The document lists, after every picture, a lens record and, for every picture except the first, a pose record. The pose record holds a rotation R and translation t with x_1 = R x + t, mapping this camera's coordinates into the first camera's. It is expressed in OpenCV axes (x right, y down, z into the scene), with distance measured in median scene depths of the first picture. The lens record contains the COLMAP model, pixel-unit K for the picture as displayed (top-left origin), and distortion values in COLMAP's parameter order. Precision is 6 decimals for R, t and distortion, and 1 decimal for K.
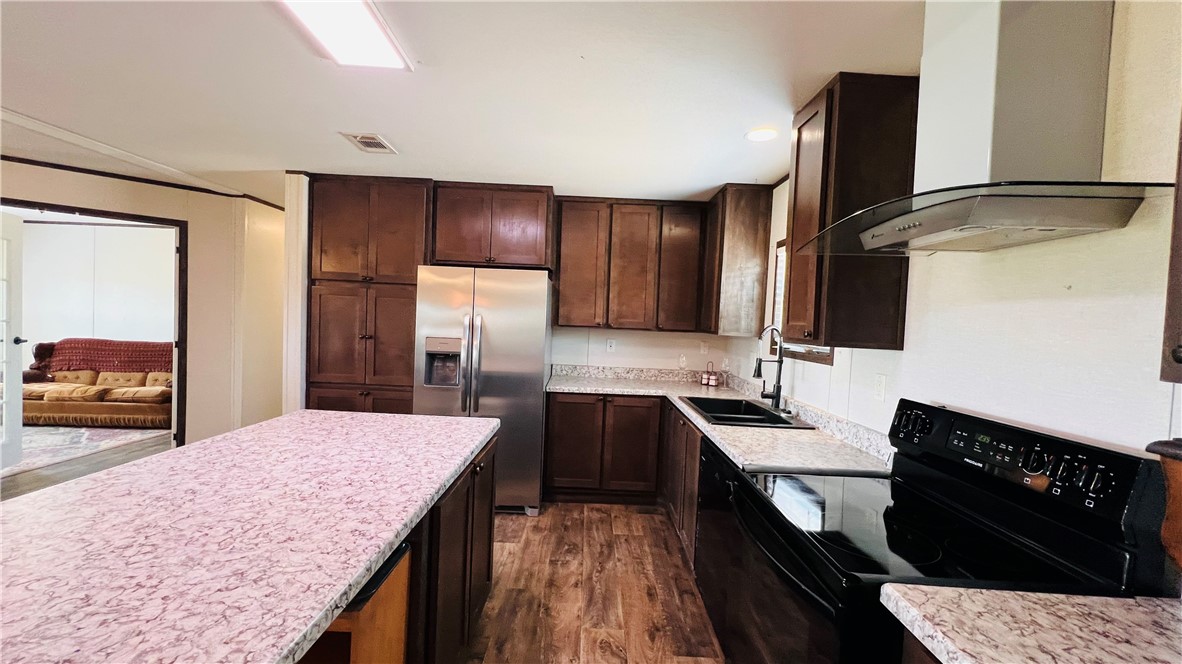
lens RADIAL K [[473.9, 0, 594.8], [0, 473.9, 334.8], [0, 0, 1]] dist [-0.001595, 0.000371]
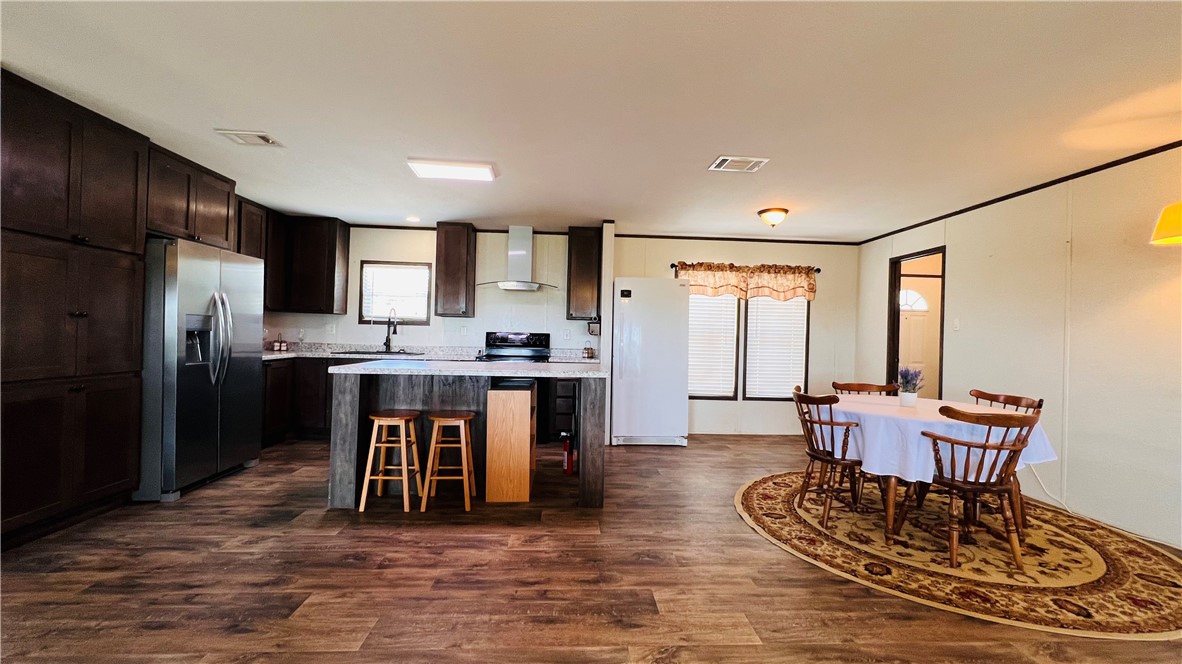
lens RADIAL K [[473.9, 0, 593.0], [0, 473.9, 334.2], [0, 0, 1]] dist [-0.001595, 0.000371]
pose [[-0.049694, -0.042549, 0.997858, -1.330235], [0.003496, 0.999079, 0.042775, 0.006703], [-0.998758, 0.005614, -0.049500, 0.211196]]
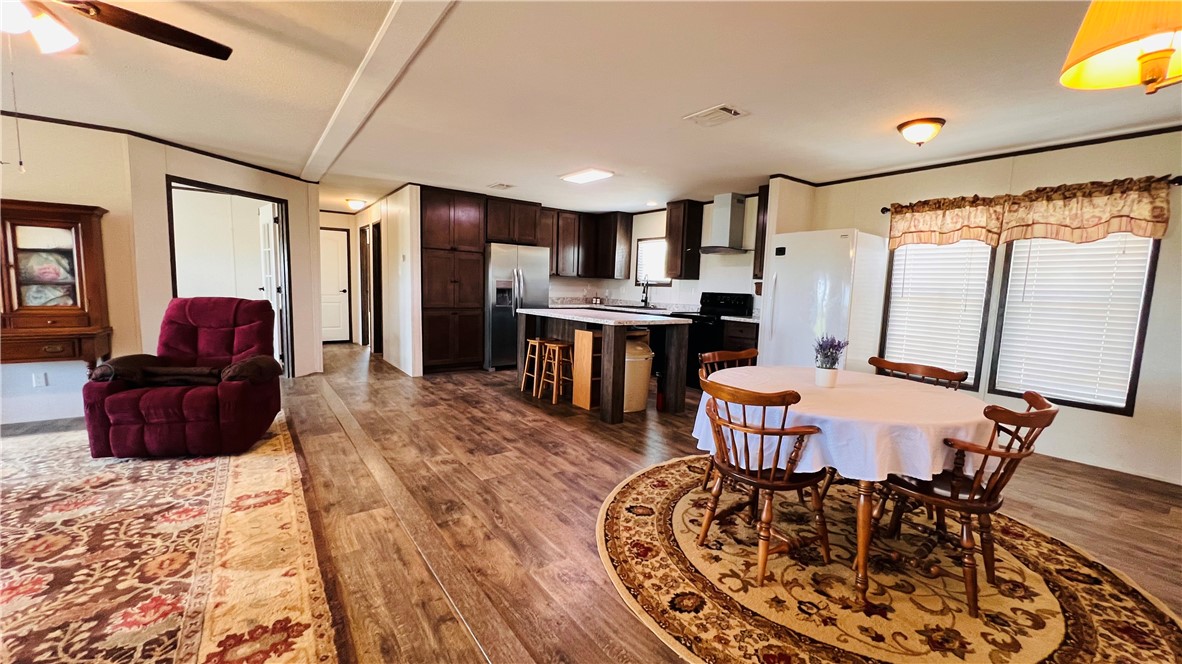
lens RADIAL K [[473.9, 0, 593.7], [0, 473.9, 335.1], [0, 0, 1]] dist [-0.001595, 0.000371]
pose [[0.813925, -0.077978, 0.575712, -1.132890], [0.021206, 0.994279, 0.104691, 0.031172], [-0.580582, -0.073002, 0.810922, -0.795247]]
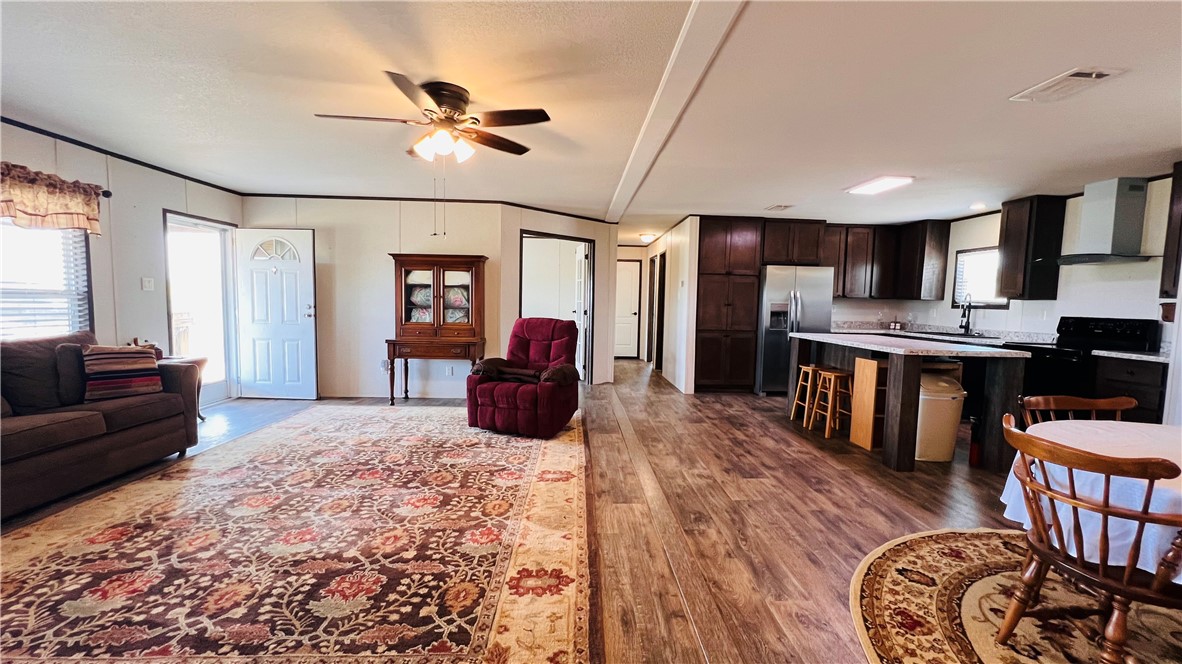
lens RADIAL K [[473.9, 0, 592.4], [0, 473.9, 335.7], [0, 0, 1]] dist [-0.001595, 0.000371]
pose [[0.999191, -0.022118, 0.033597, -1.104215], [0.020574, 0.998747, 0.045613, 0.031792], [-0.034564, -0.044884, 0.998394, -0.845908]]
